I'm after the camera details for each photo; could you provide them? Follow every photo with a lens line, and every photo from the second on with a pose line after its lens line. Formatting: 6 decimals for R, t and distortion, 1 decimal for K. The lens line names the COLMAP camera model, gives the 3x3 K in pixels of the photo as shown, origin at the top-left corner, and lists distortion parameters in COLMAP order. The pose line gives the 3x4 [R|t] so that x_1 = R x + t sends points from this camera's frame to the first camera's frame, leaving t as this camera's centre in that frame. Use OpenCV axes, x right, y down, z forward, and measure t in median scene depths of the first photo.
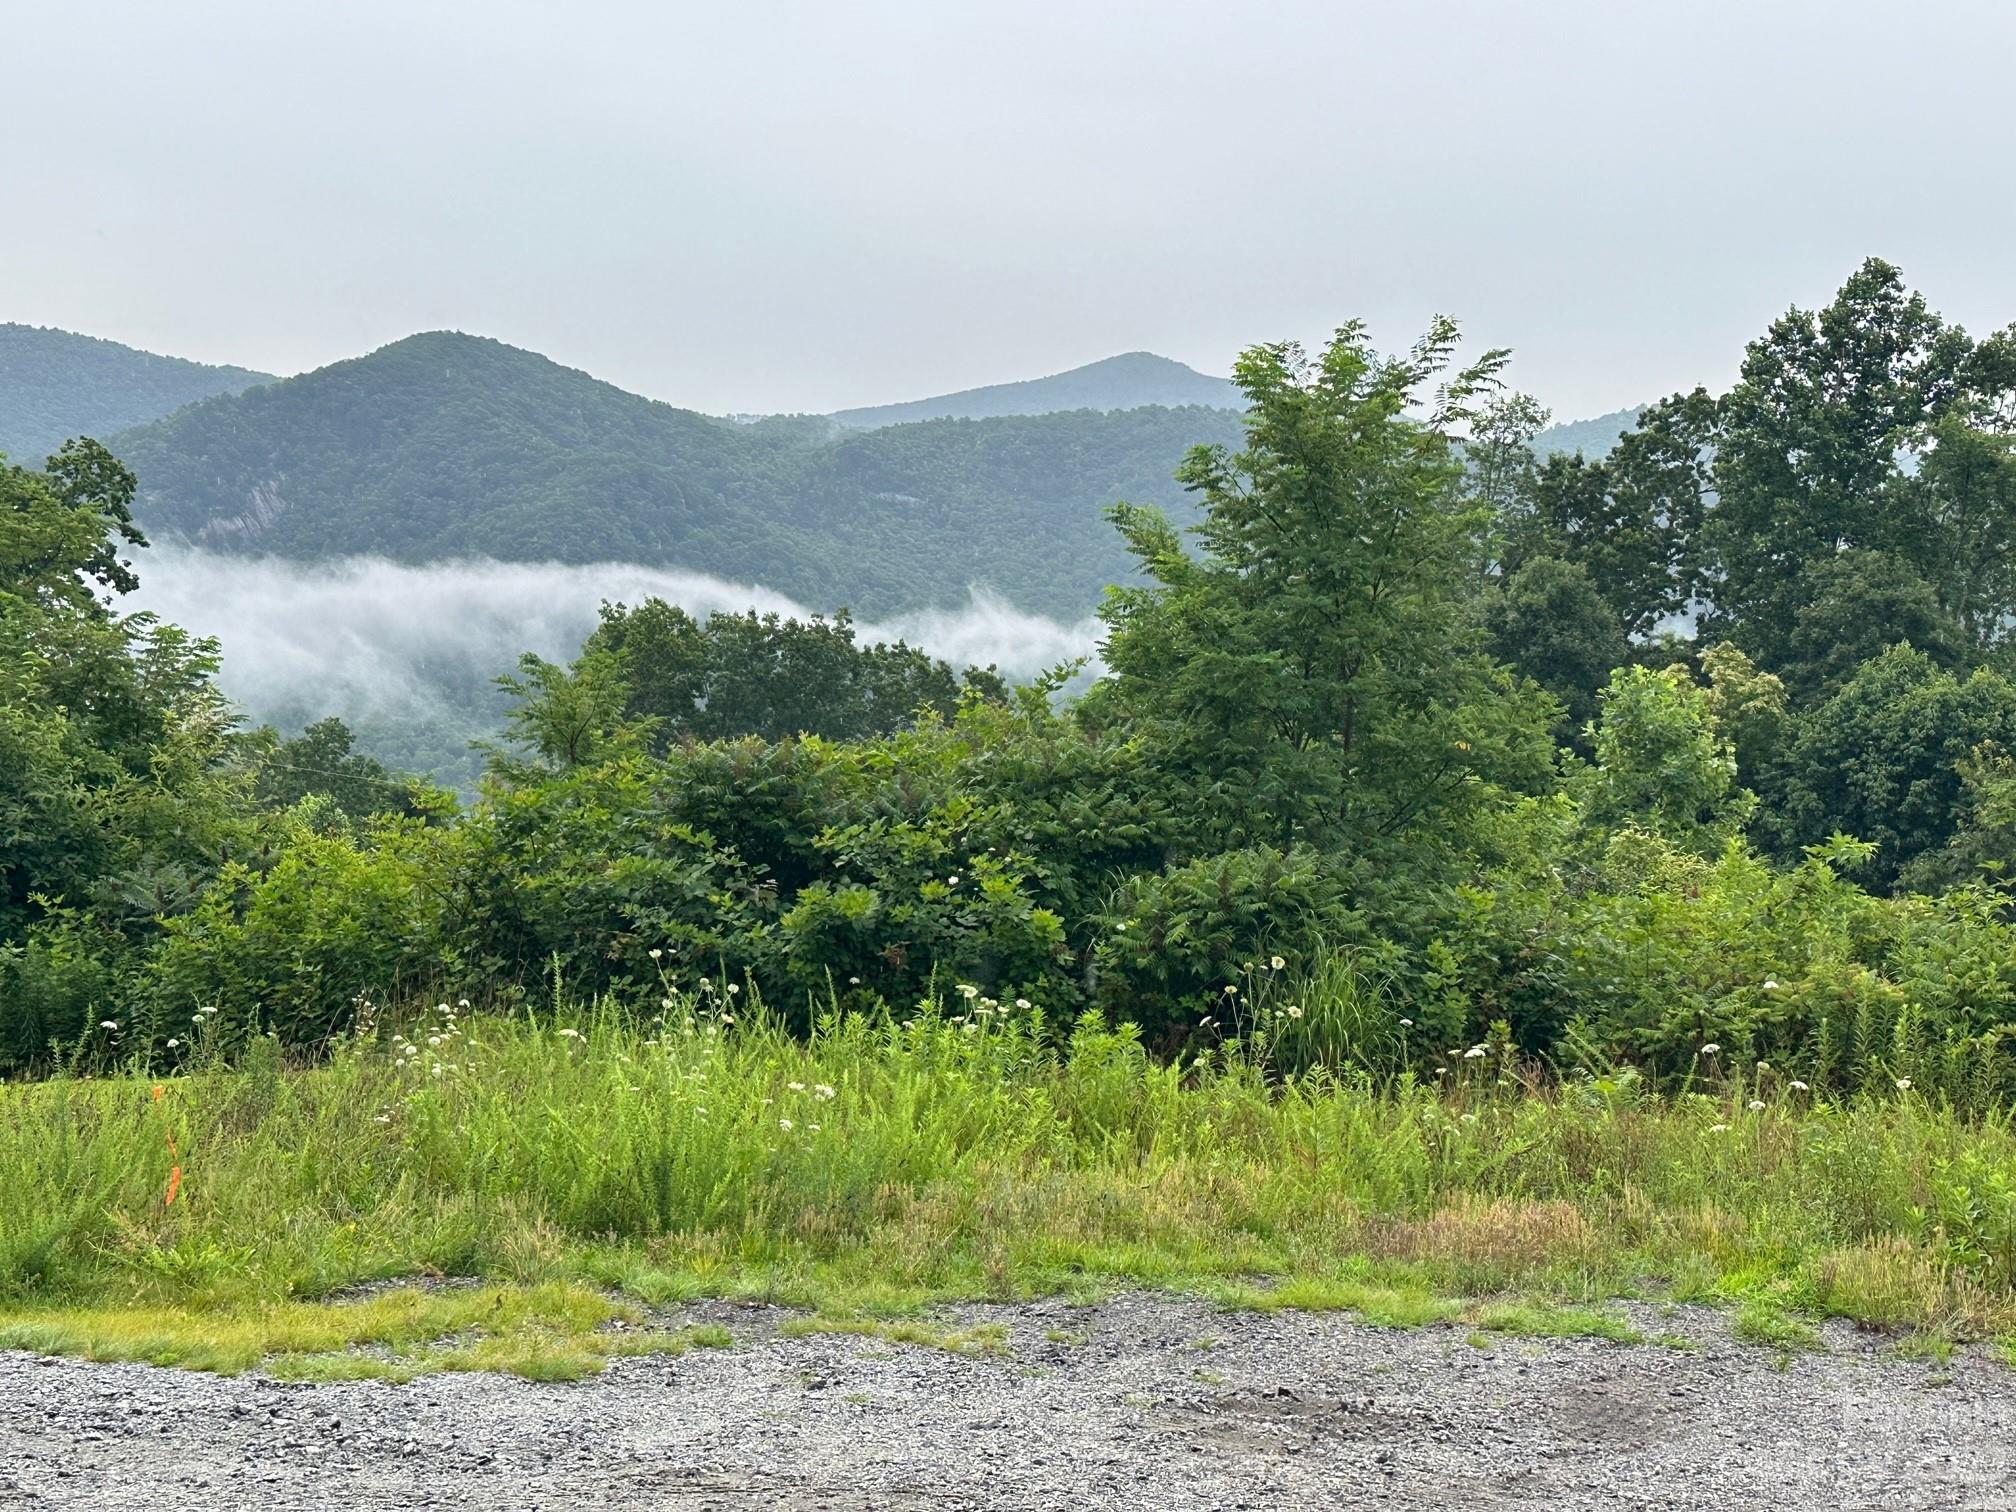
lens RADIAL K [[2678.7, 0, 1040.0], [0, 2678.7, 732.2], [0, 0, 1]] dist [0.191468, -0.258421]
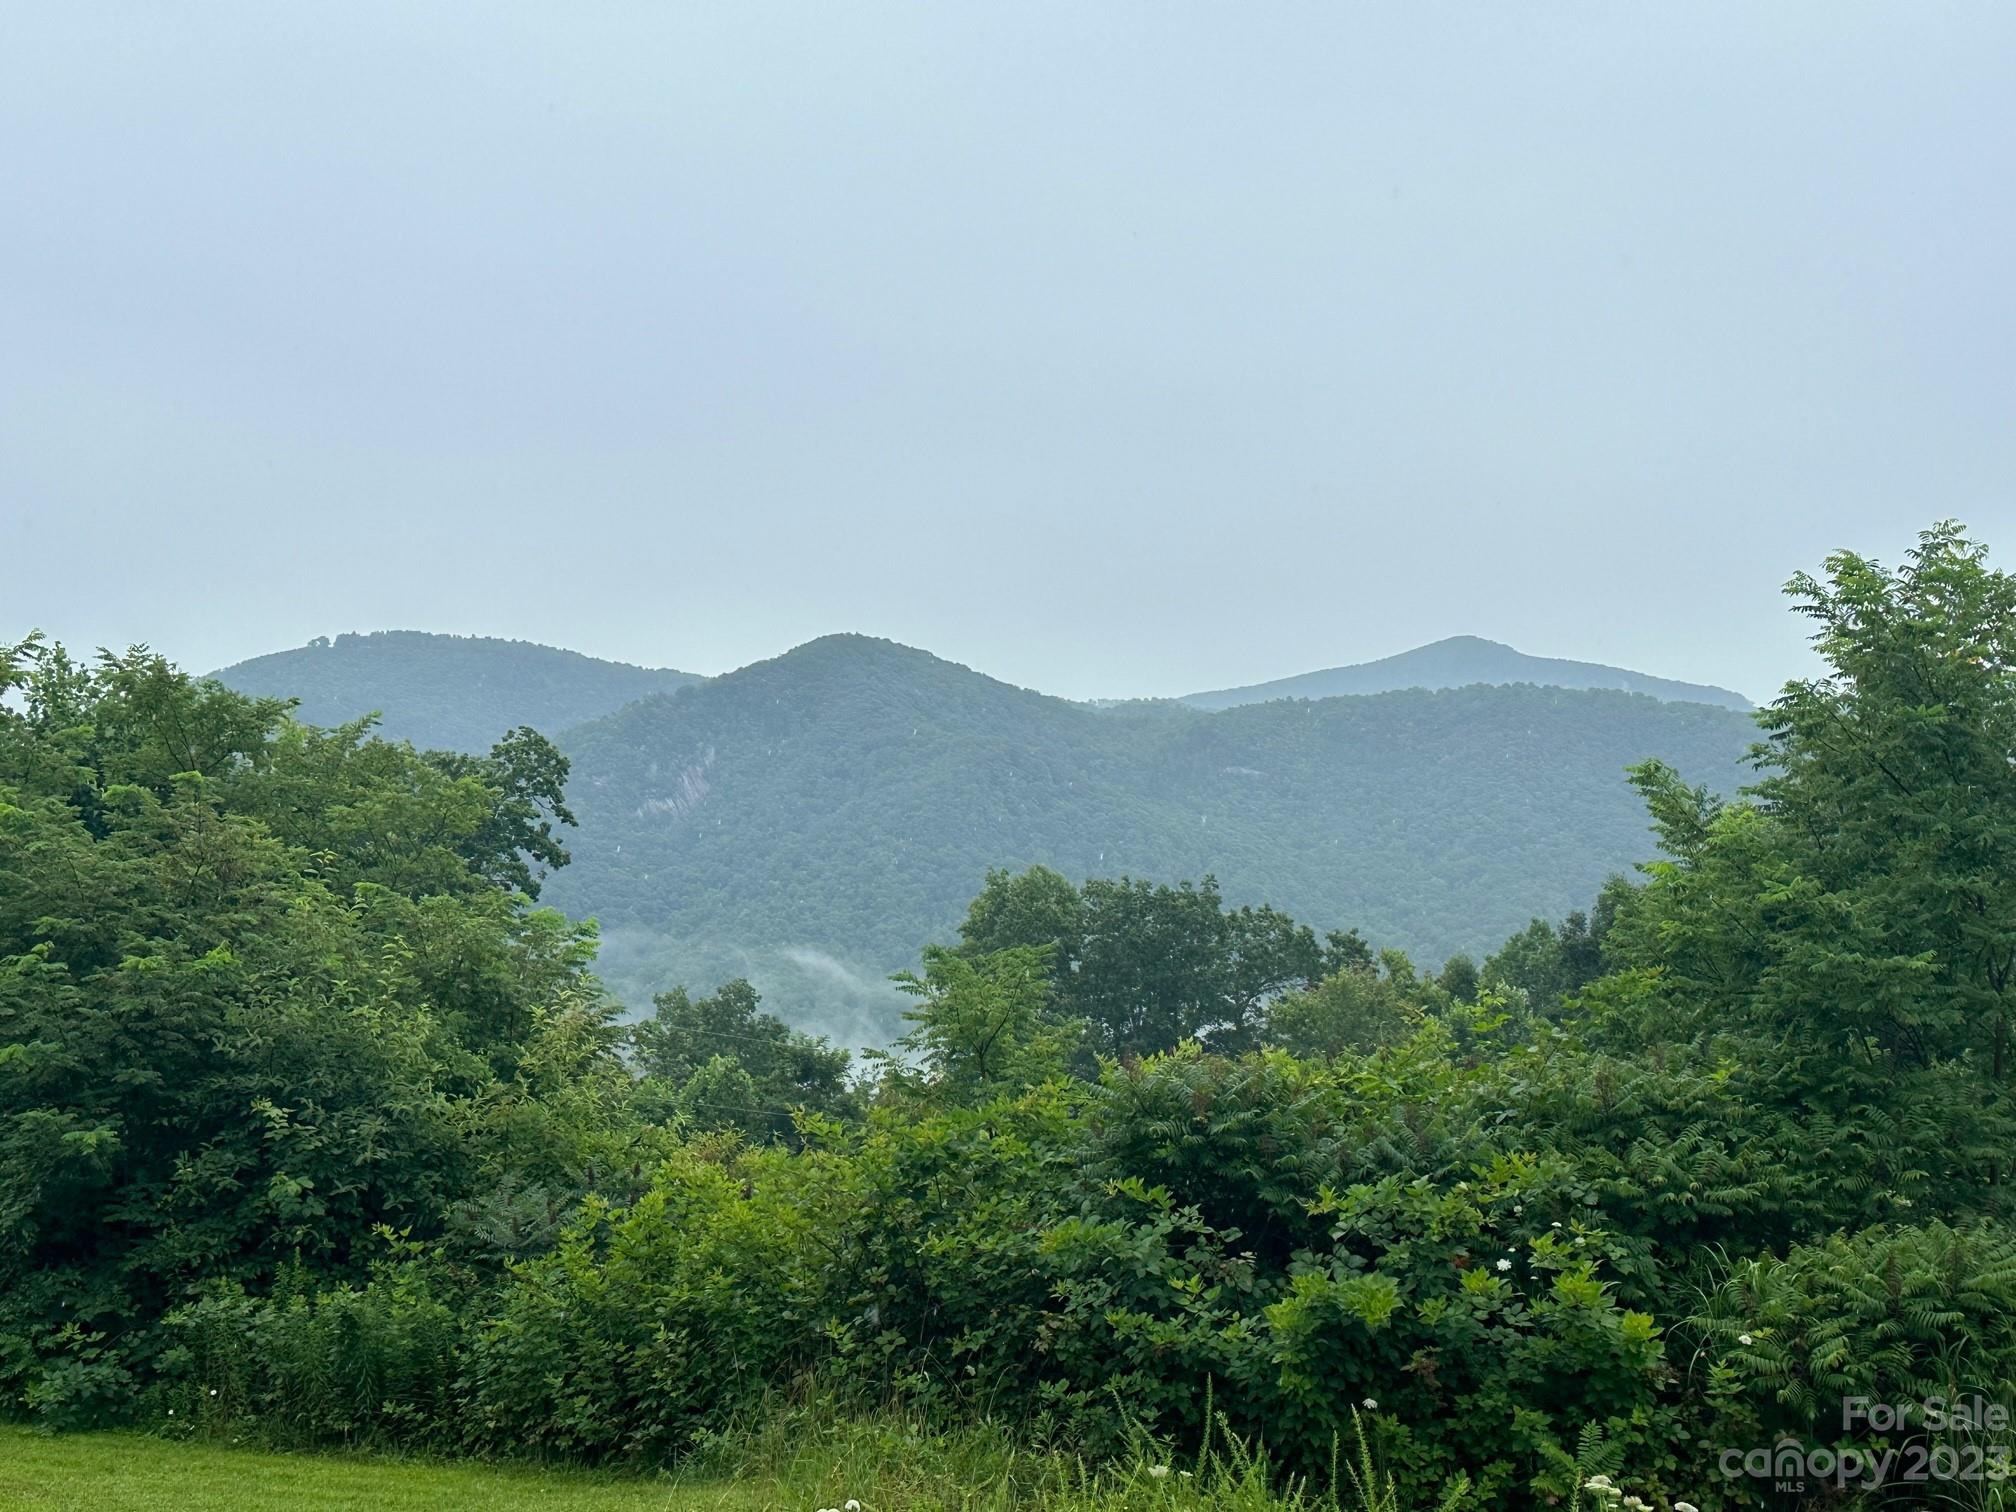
lens RADIAL K [[2414.0, 0, 1010.5], [0, 2414.0, 771.0], [0, 0, 1]] dist [0.209743, -0.468975]
pose [[0.989151, -0.012389, -0.146378, -0.054350], [-0.000481, 0.996159, -0.087562, -0.017327], [0.146901, 0.086682, 0.985346, 0.256084]]
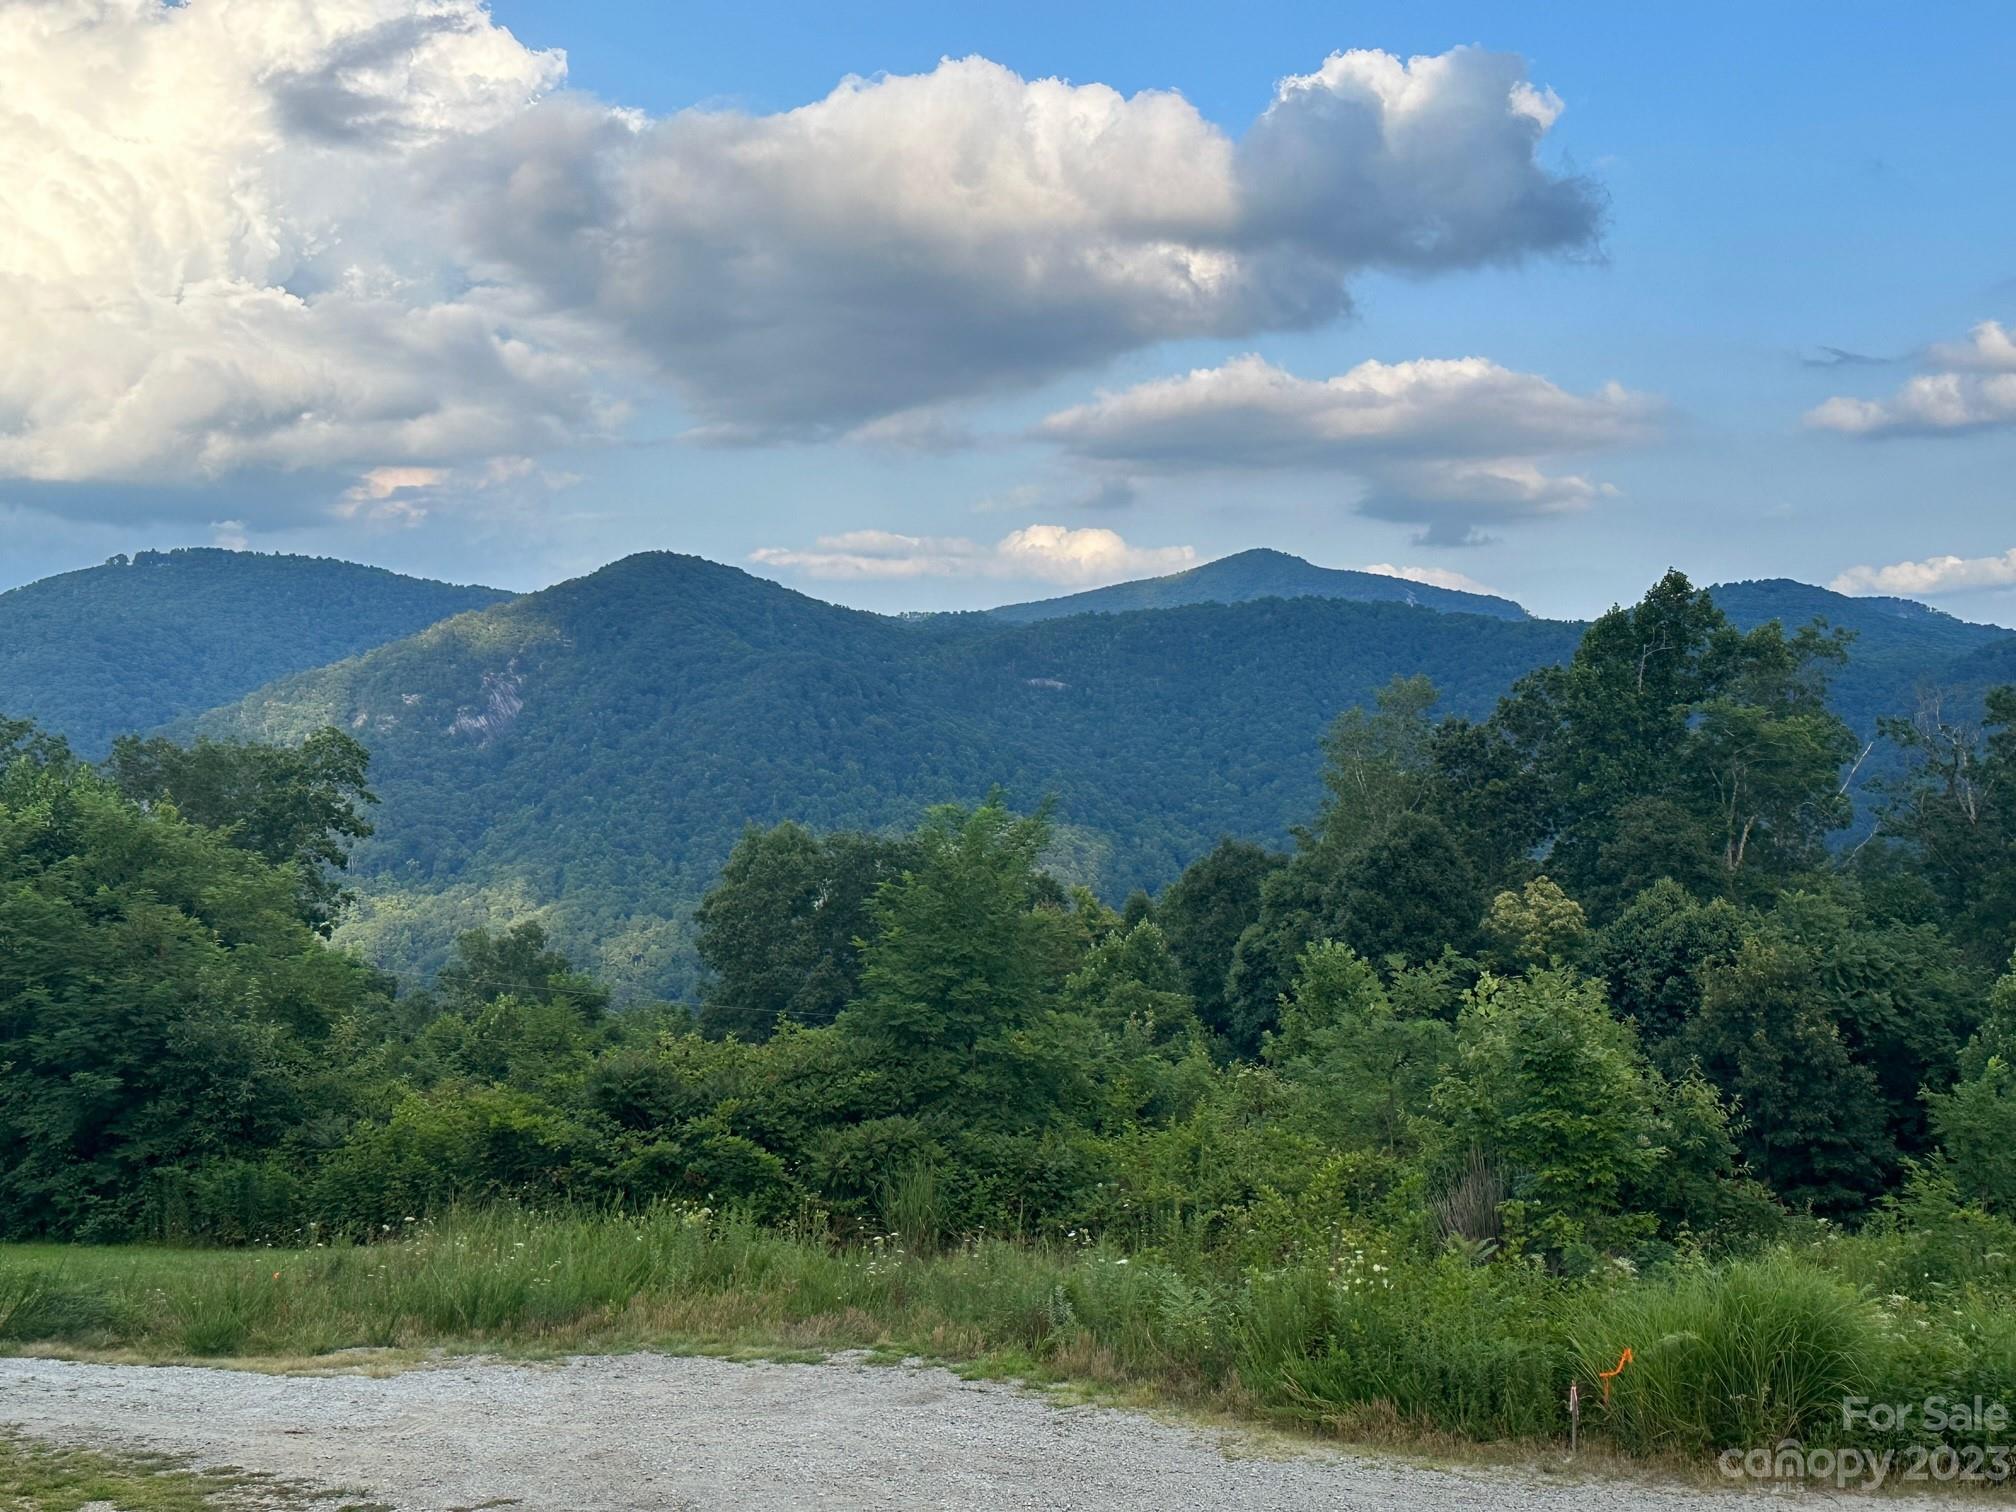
lens RADIAL K [[2409.6, 0, 1075.6], [0, 2409.6, 787.6], [0, 0, 1]] dist [0.181387, -0.428552]
pose [[0.998551, -0.019088, -0.050308, 0.246377], [0.017186, 0.999131, -0.037963, -0.098945], [0.050989, 0.037044, 0.998012, -0.564405]]
